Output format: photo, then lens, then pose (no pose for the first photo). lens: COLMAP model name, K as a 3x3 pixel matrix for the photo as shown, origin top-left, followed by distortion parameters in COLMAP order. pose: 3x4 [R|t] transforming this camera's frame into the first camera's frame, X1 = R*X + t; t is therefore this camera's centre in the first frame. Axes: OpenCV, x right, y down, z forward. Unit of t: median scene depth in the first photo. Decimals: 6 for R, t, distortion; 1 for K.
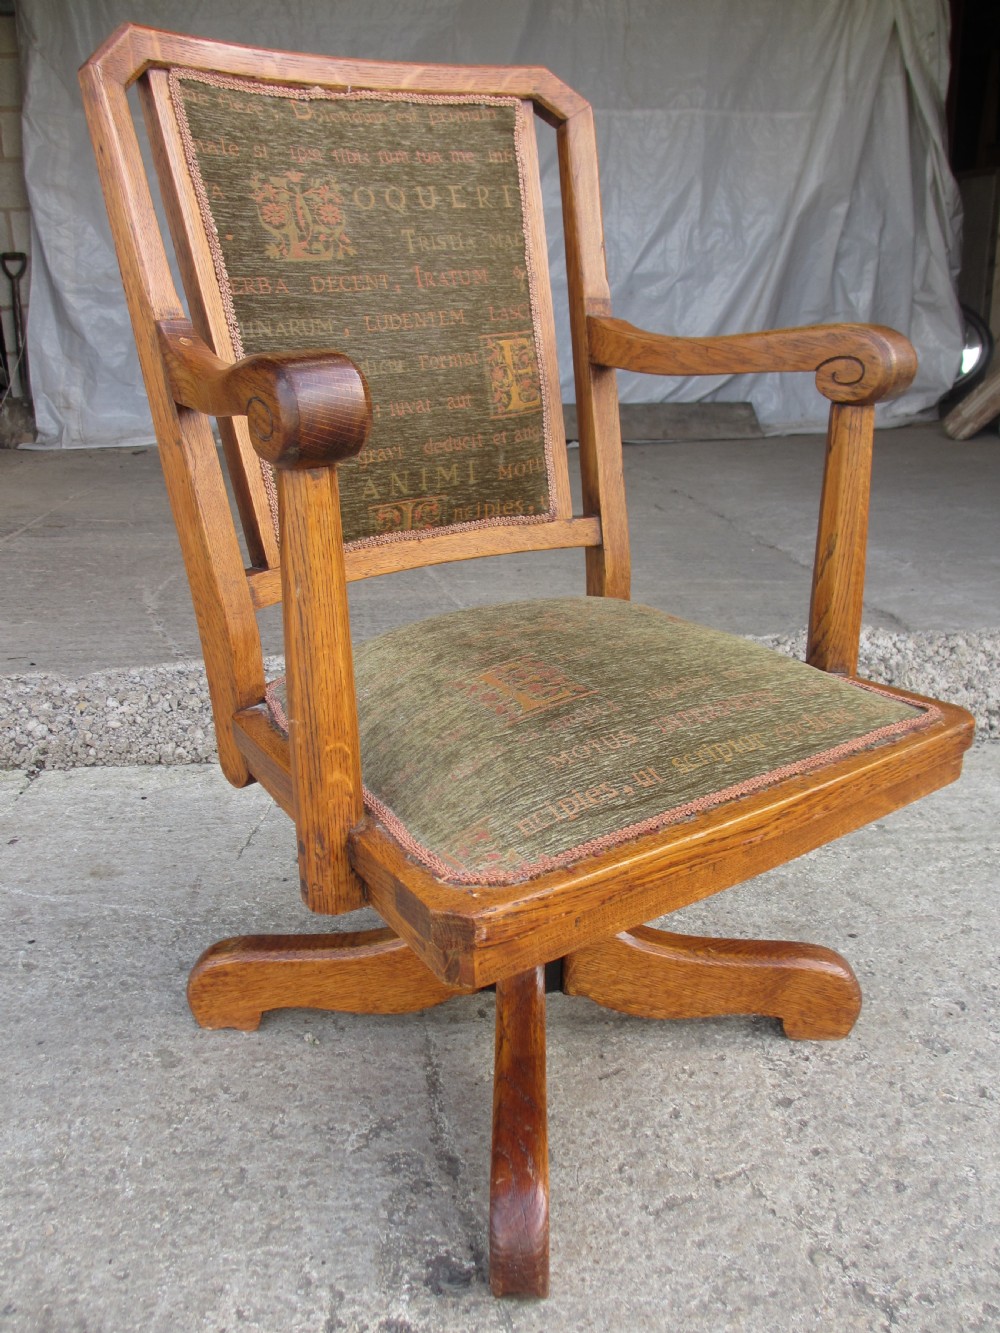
lens RADIAL K [[1115.2, 0, 495.6], [0, 1115.2, 667.1], [0, 0, 1]] dist [-0.052265, 0.014497]
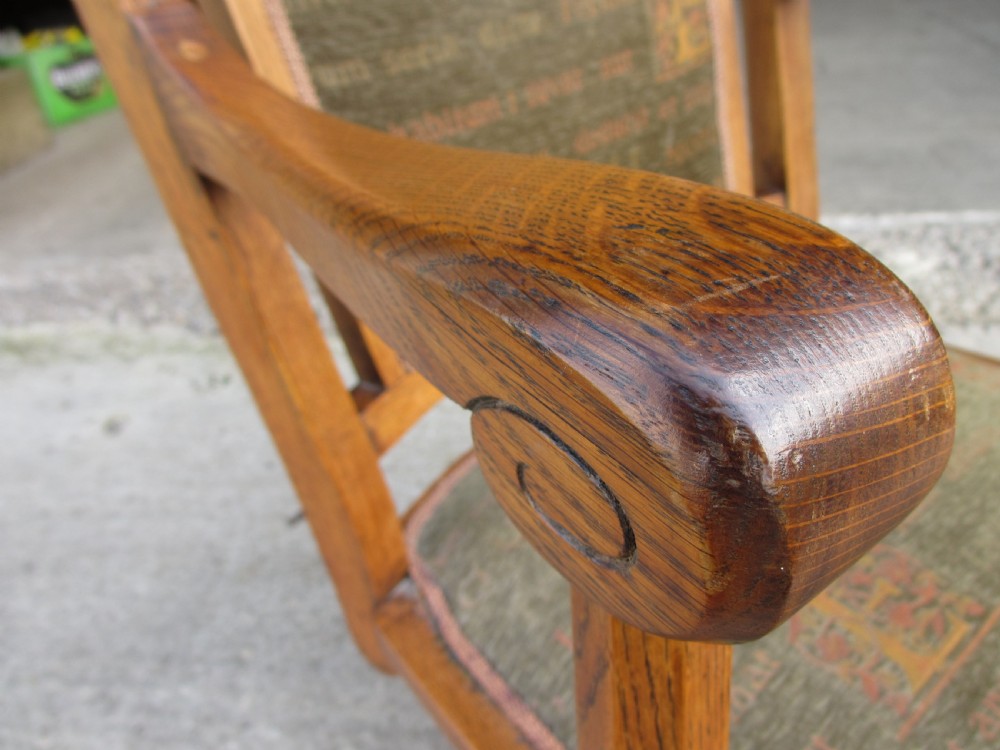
lens RADIAL K [[836.6, 0, 500.0], [0, 836.6, 375.0], [0, 0, 1]] dist [-0.052265, 0.014497]
pose [[0.992225, -0.119537, 0.034648, -0.151259], [0.108013, 0.965384, 0.237415, -0.199870], [-0.061829, -0.231827, 0.970790, 0.522514]]
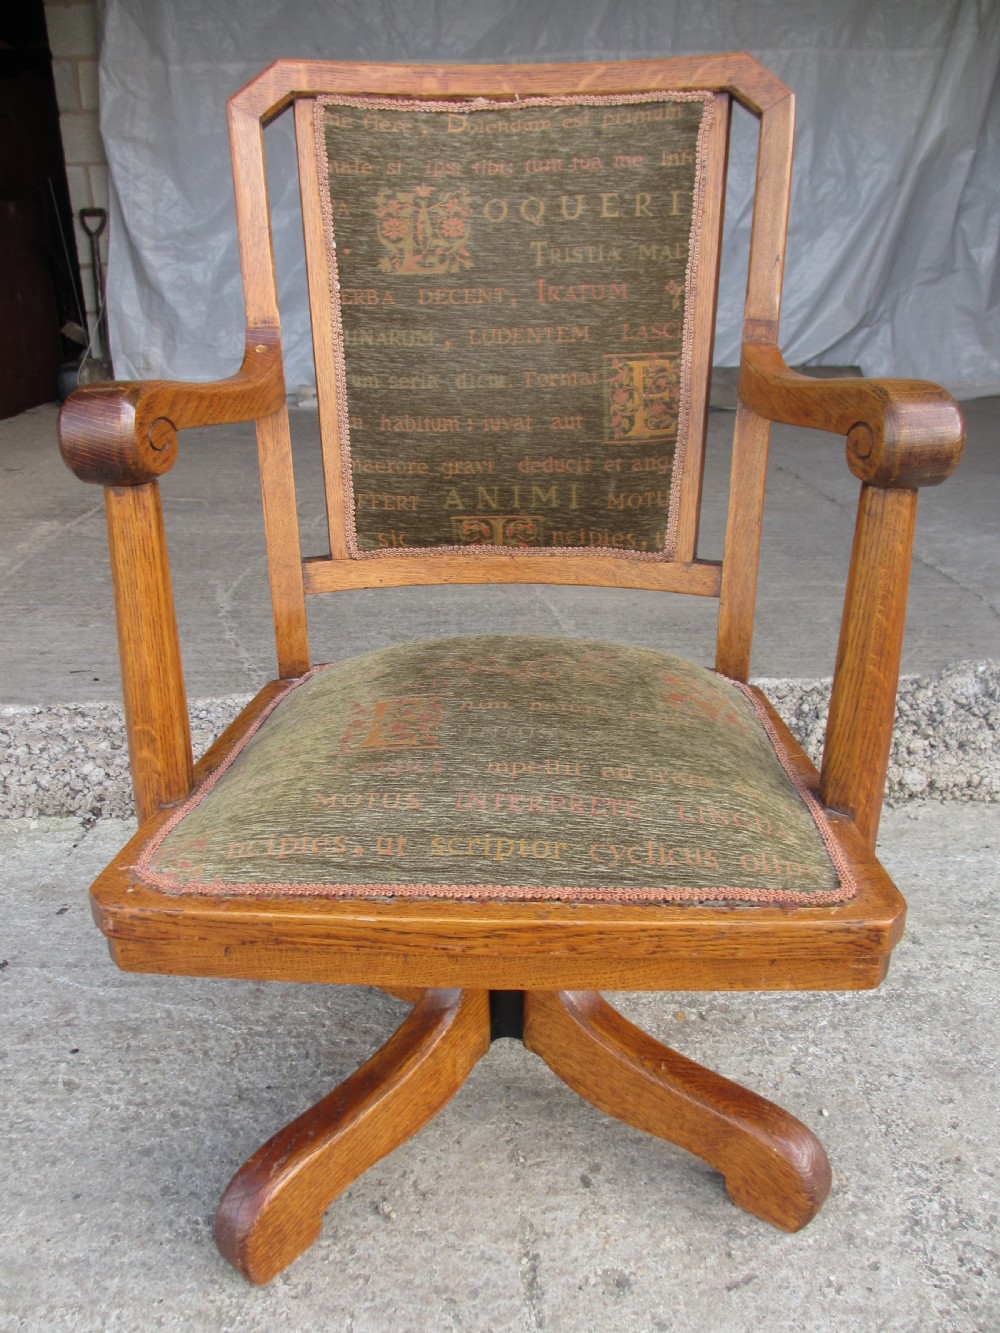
lens RADIAL K [[1115.2, 0, 495.6], [0, 1115.2, 667.1], [0, 0, 1]] dist [-0.052265, 0.014497]
pose [[0.790468, 0.231052, -0.567253, 0.552783], [-0.207705, 0.972363, 0.106623, -0.132730], [0.576211, 0.033539, 0.816612, 0.203136]]
